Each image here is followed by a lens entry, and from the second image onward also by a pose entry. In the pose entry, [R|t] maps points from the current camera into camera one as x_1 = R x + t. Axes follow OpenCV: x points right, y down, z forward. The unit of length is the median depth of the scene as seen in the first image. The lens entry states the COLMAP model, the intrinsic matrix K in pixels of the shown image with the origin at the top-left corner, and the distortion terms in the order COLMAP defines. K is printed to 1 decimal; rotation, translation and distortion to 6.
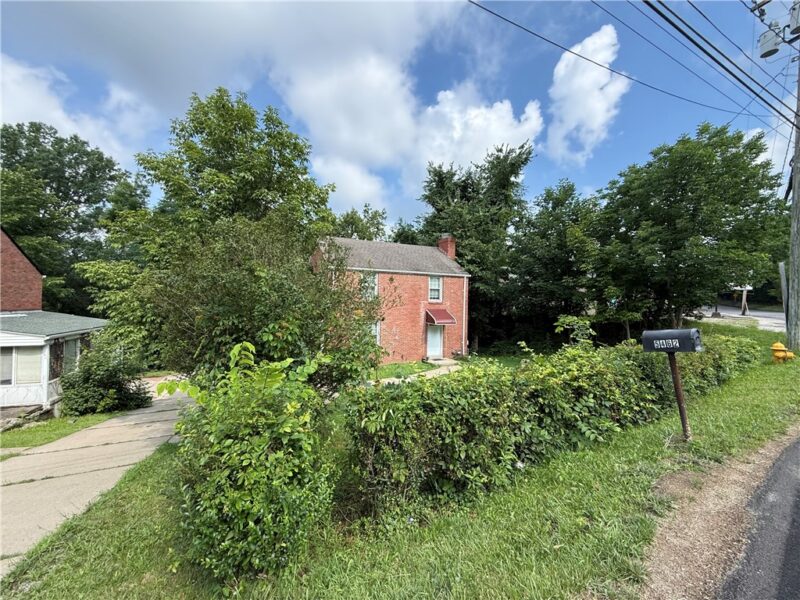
lens RADIAL K [[315.2, 0, 400.0], [0, 315.2, 300.0], [0, 0, 1]] dist [0.000608, -0.007086]
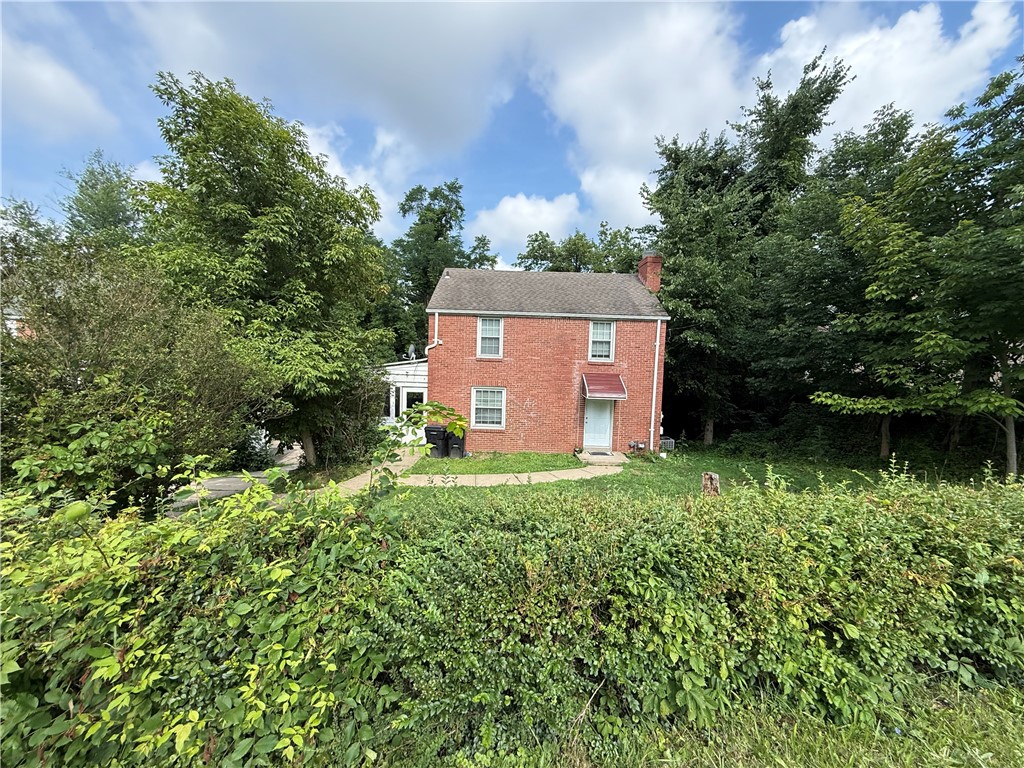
lens RADIAL K [[408.3, 0, 512.0], [0, 408.3, 384.0], [0, 0, 1]] dist [0.000138, -0.000332]
pose [[0.907035, 0.039656, -0.419183, 0.281190], [-0.014064, 0.997853, 0.063967, 0.000405], [0.420820, -0.052125, 0.905646, 0.181050]]
